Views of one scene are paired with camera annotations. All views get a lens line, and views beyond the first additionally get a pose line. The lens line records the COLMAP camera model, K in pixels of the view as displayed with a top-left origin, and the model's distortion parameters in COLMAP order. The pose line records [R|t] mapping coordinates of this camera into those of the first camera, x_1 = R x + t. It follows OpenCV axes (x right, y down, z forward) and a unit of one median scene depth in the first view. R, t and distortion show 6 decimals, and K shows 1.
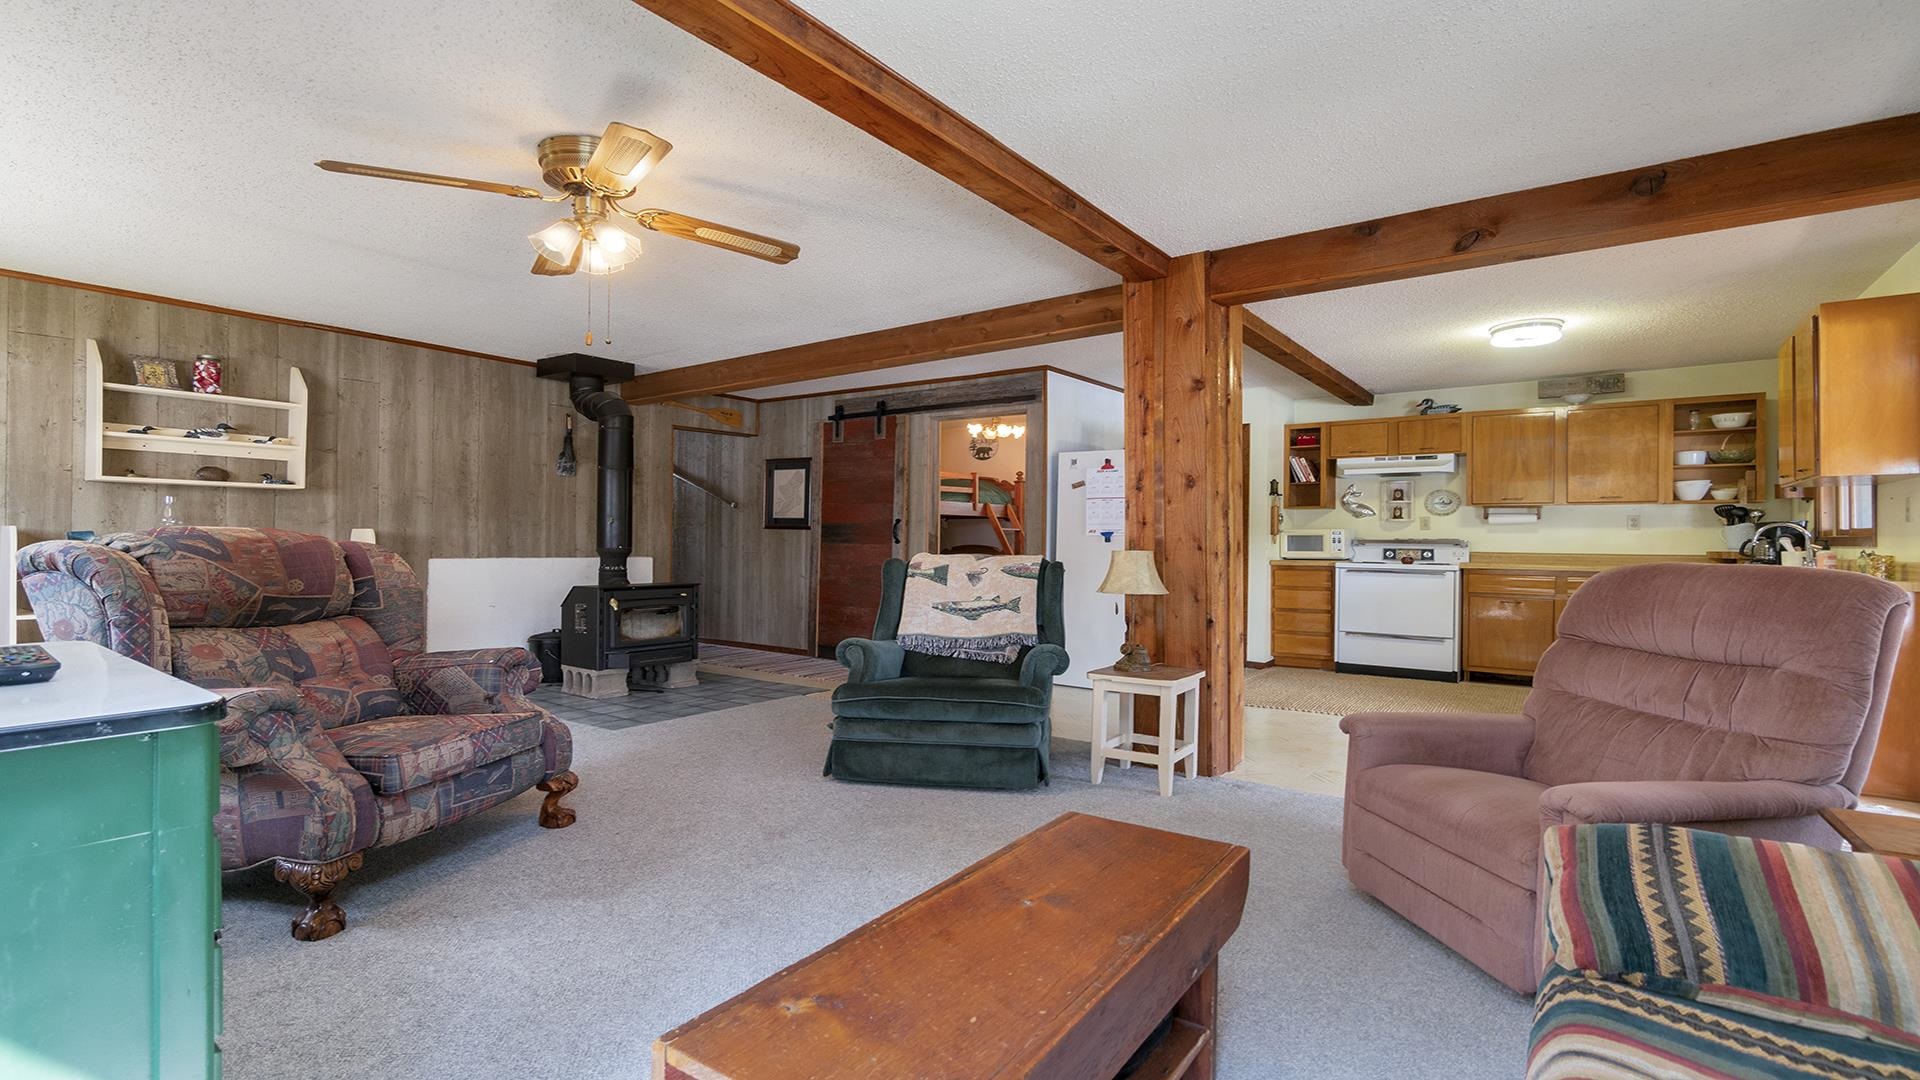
lens RADIAL K [[846.2, 0, 961.3], [0, 846.2, 527.3], [0, 0, 1]] dist [0.000230, 0.001217]
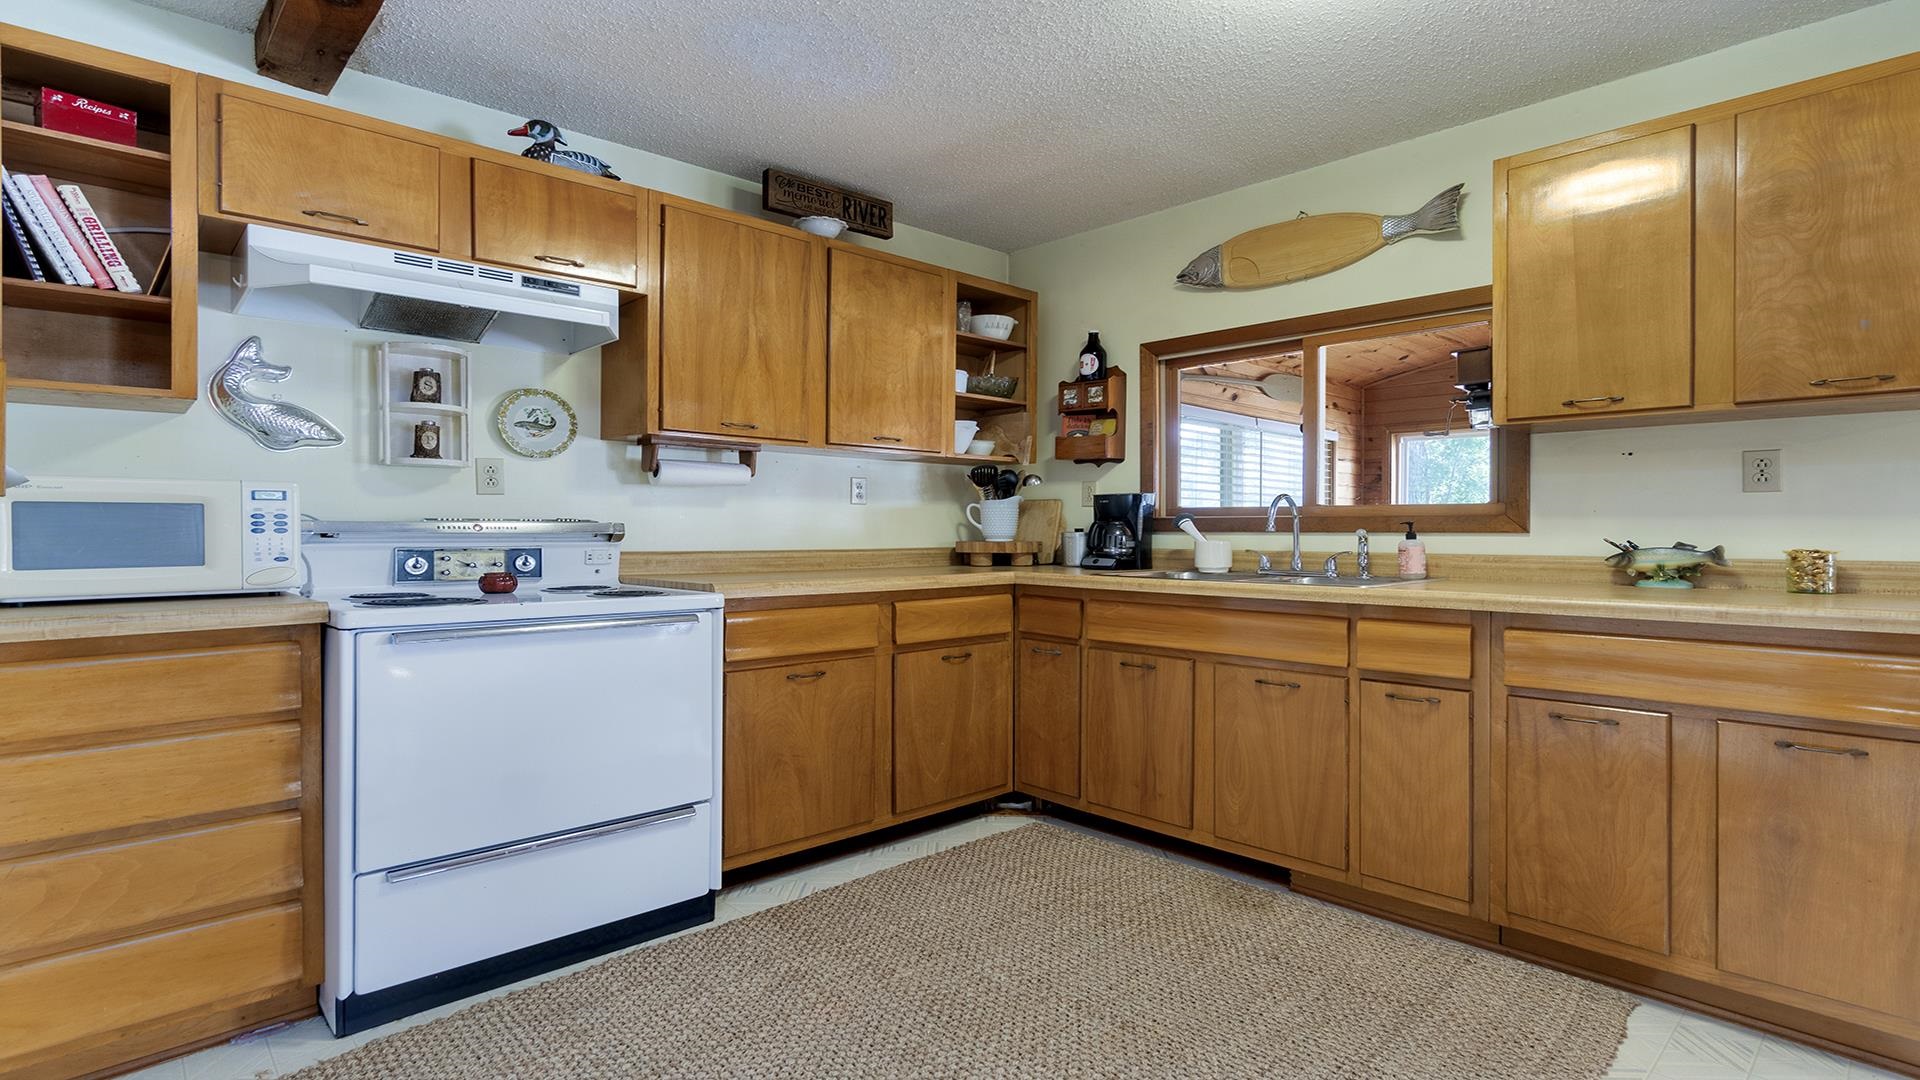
lens RADIAL K [[933.2, 0, 960.0], [0, 933.2, 540.0], [0, 0, 1]] dist [0.000165, 0.000159]
pose [[0.180058, -0.016344, 0.983520, 0.194593], [-0.012829, 0.999738, 0.018962, 0.012559], [-0.983572, -0.016032, 0.179802, 0.743038]]
